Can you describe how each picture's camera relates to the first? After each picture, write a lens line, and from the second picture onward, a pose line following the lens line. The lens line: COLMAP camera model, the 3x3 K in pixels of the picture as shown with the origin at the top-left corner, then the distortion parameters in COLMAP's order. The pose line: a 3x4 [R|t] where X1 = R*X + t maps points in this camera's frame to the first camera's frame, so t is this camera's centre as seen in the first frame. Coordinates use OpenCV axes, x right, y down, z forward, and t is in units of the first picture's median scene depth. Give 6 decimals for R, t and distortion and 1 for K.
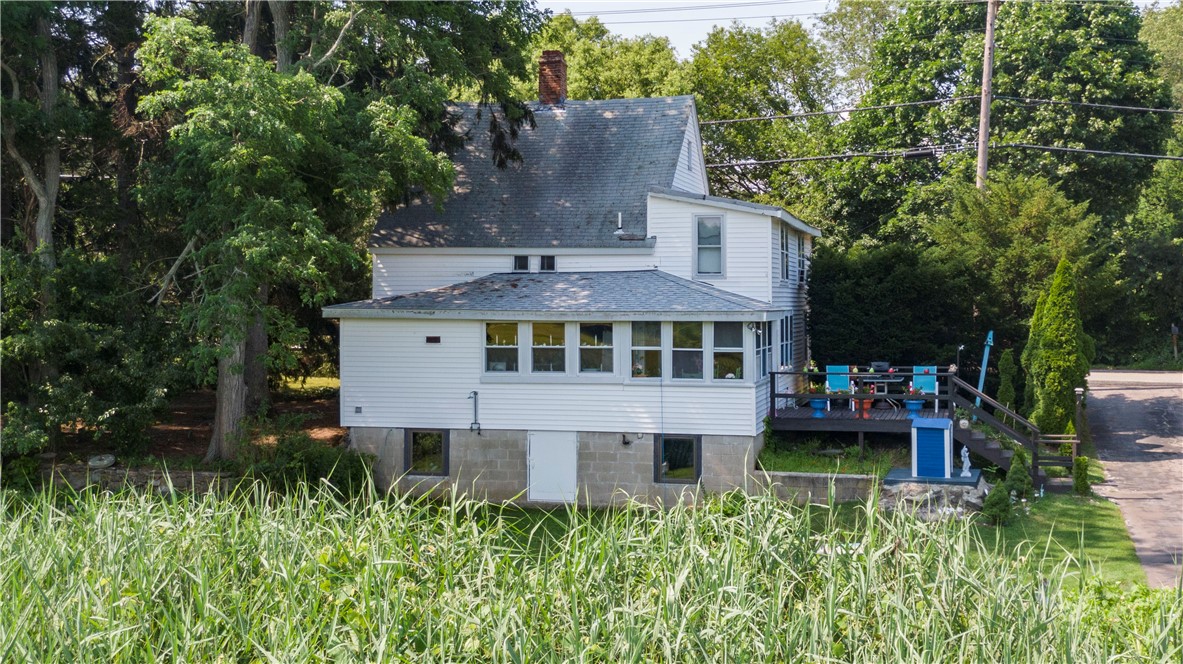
lens RADIAL K [[1586.9, 0, 588.5], [0, 1586.9, 330.3], [0, 0, 1]] dist [0.039738, 0.029126]
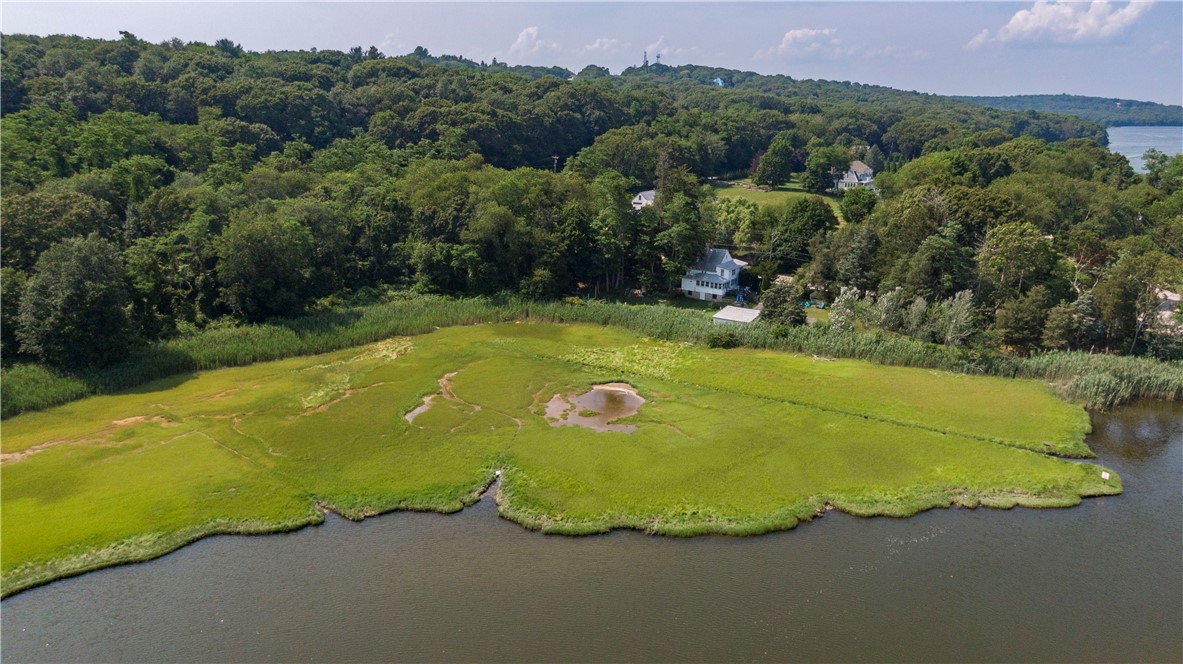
lens RADIAL K [[850.3, 0, 591.2], [0, 850.3, 337.0], [0, 0, 1]] dist [0.059403, -0.085413]
pose [[0.942968, 0.100102, -0.317475, 0.989608], [-0.019951, 0.968995, 0.246273, -0.916743], [0.332285, -0.225893, 0.915729, -3.946251]]
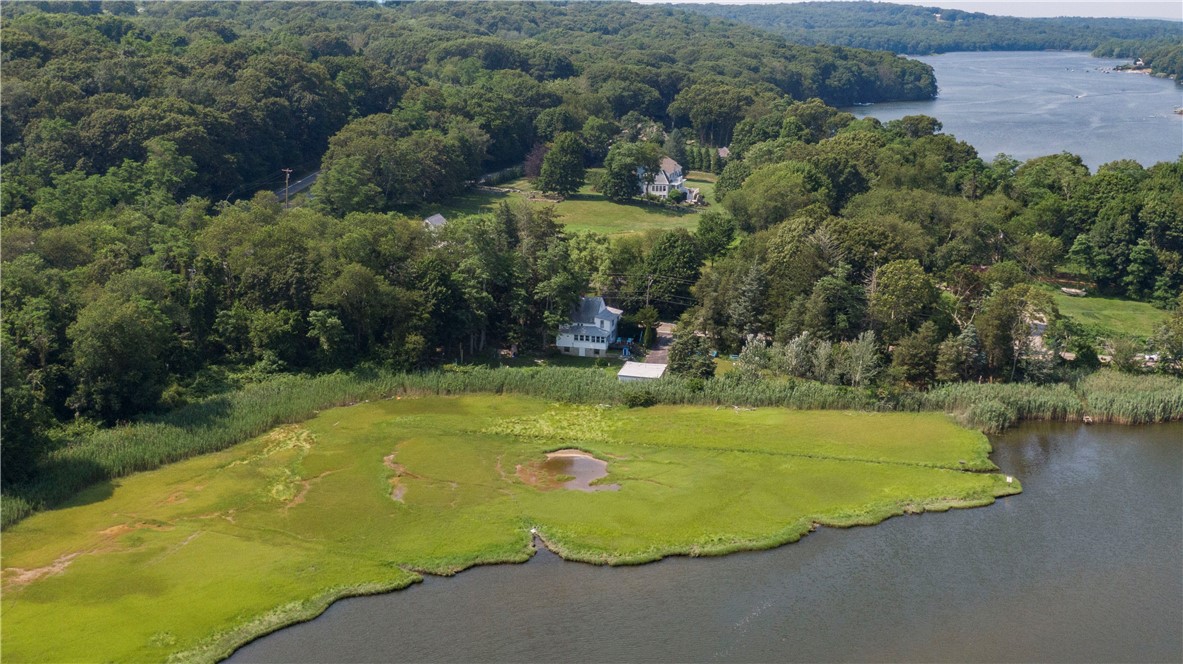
lens RADIAL K [[1506.1, 0, 591.5], [0, 1506.1, 332.0], [0, 0, 1]] dist [0.030381, -0.018601]
pose [[0.999644, 0.018376, -0.019337, 0.177658], [-0.014340, 0.981426, 0.191305, -1.527442], [0.022494, -0.190959, 0.981340, -6.730609]]
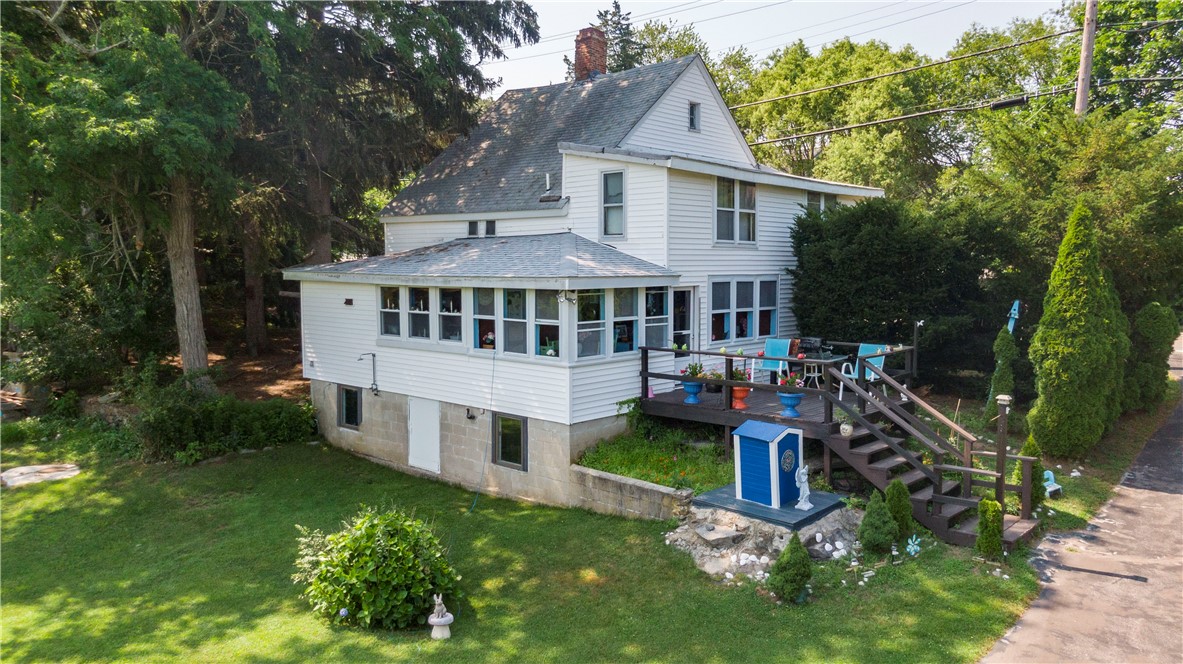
lens RADIAL K [[850.3, 0, 591.2], [0, 850.3, 337.0], [0, 0, 1]] dist [0.059403, -0.085413]
pose [[0.872513, 0.039178, -0.487018, 0.320430], [-0.006793, 0.997656, 0.068086, -0.010840], [0.488544, -0.056098, 0.870734, 0.587041]]
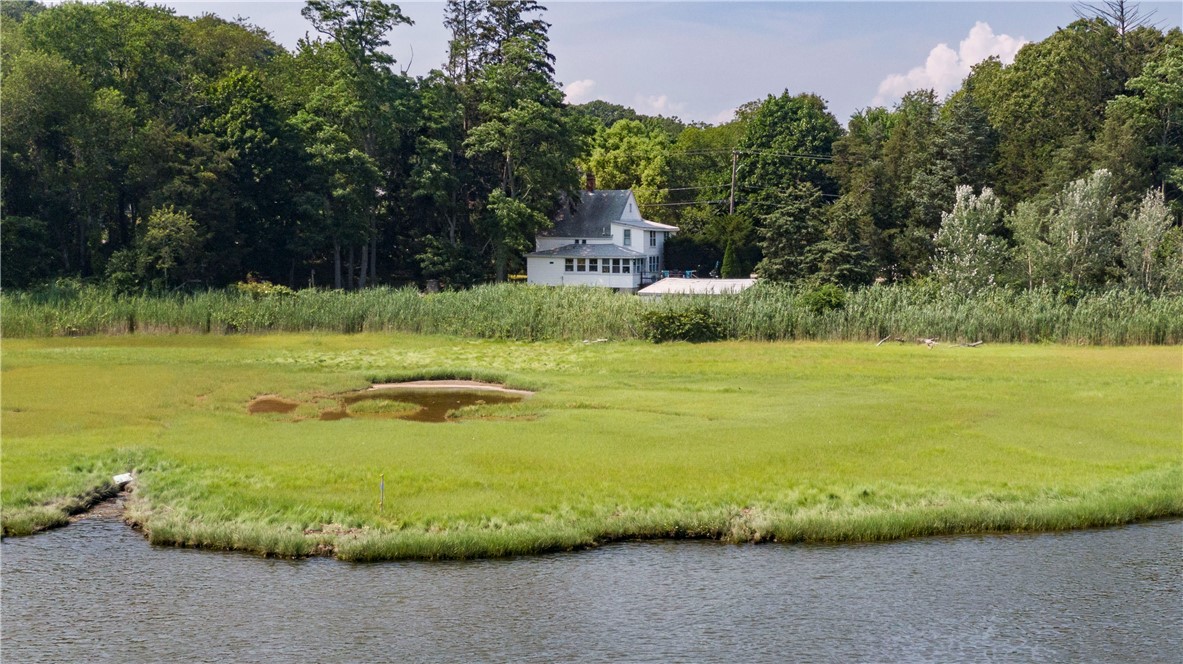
lens RADIAL K [[1748.2, 0, 594.9], [0, 1748.2, 332.1], [0, 0, 1]] dist [0.024007, -0.062128]
pose [[0.993623, 0.009272, -0.112370, 0.475313], [-0.004350, 0.999024, 0.043966, -0.012733], [0.112668, -0.043197, 0.992693, -3.136114]]
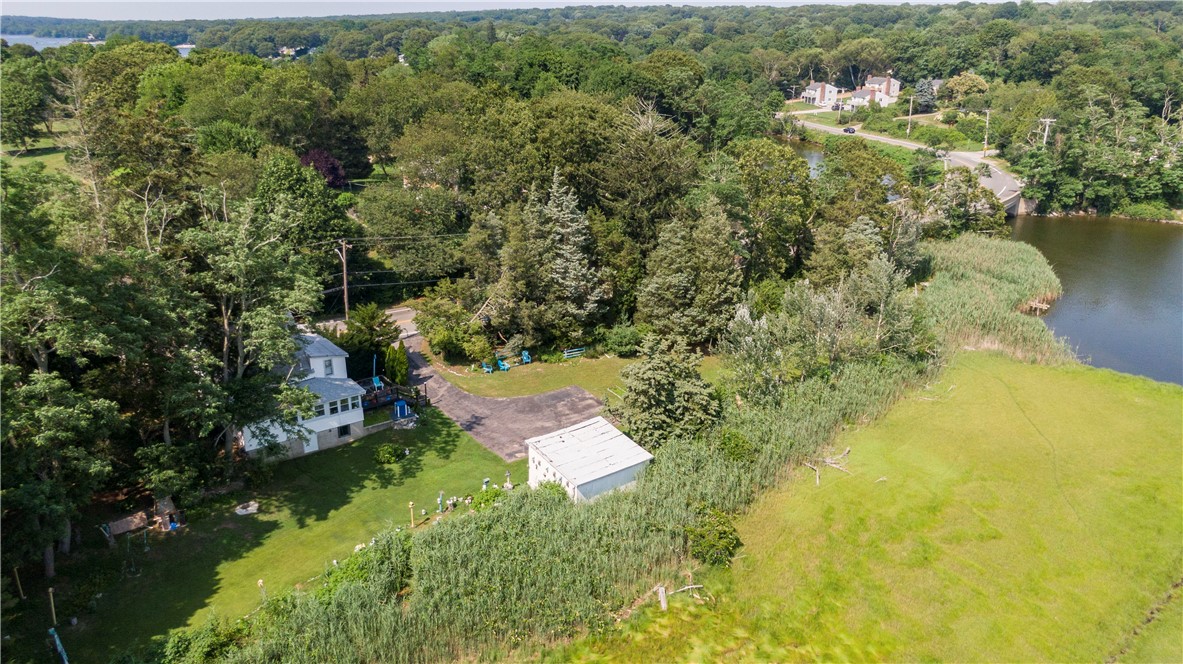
lens RADIAL K [[846.9, 0, 591.5], [0, 846.9, 332.0], [0, 0, 1]] dist [0.048784, -0.068540]
pose [[0.628455, -0.259556, 0.733263, -0.984672], [0.008941, 0.945033, 0.326853, -0.788401], [-0.777795, -0.198856, 0.596231, -0.624640]]
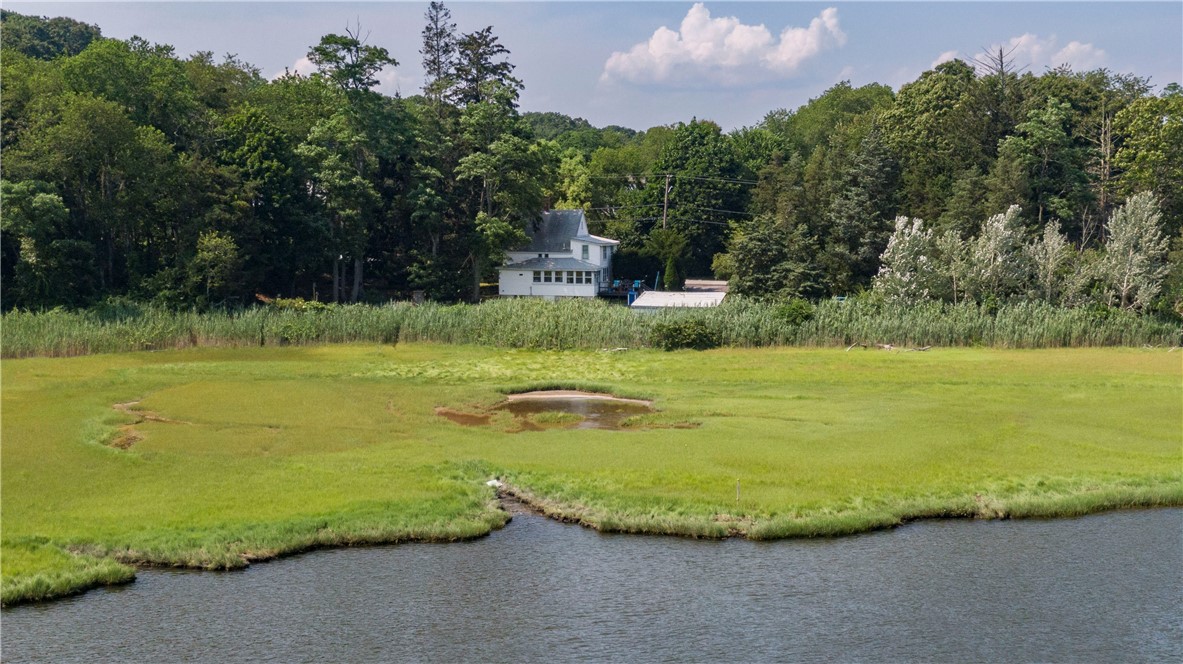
lens RADIAL K [[1718.1, 0, 595.6], [0, 1718.1, 333.2], [0, 0, 1]] dist [0.012010, -0.014352]
pose [[0.999268, -0.001559, 0.038225, -0.074508], [-0.000798, 0.998102, 0.061580, -0.124259], [-0.038248, -0.061565, 0.997370, -3.718206]]
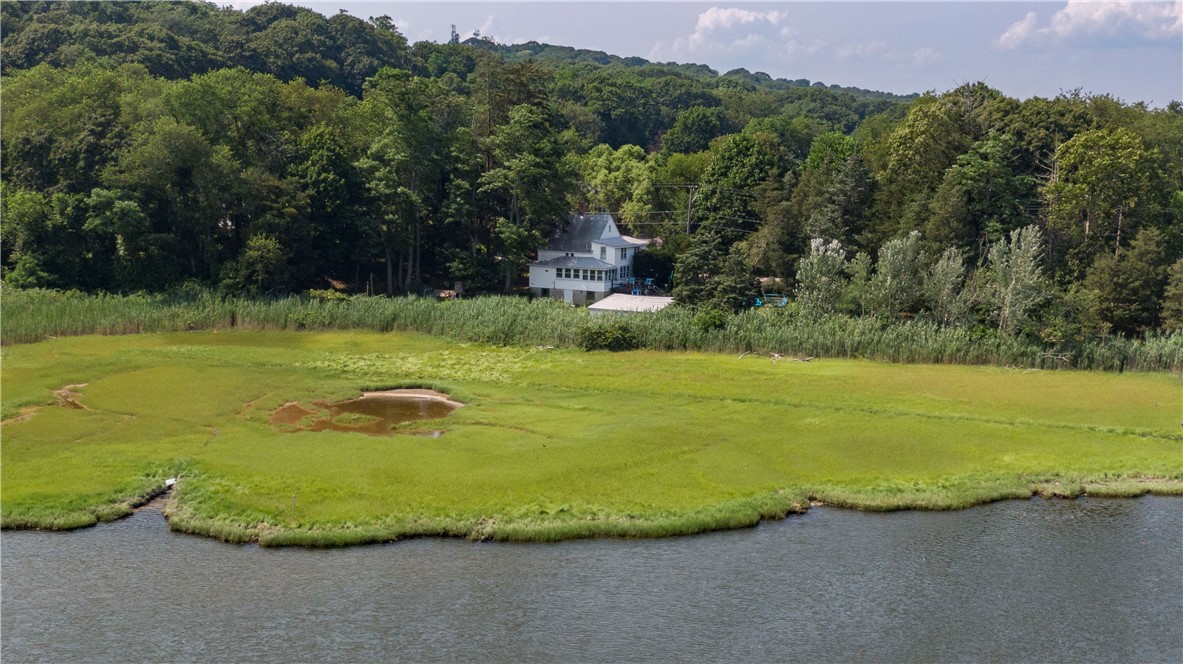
lens RADIAL K [[1572.0, 0, 594.1], [0, 1572.0, 333.5], [0, 0, 1]] dist [0.028193, 0.013723]
pose [[0.981622, 0.041157, -0.186347, 1.007165], [-0.021869, 0.994295, 0.104402, -0.326092], [0.189581, -0.098409, 0.976921, -3.948291]]
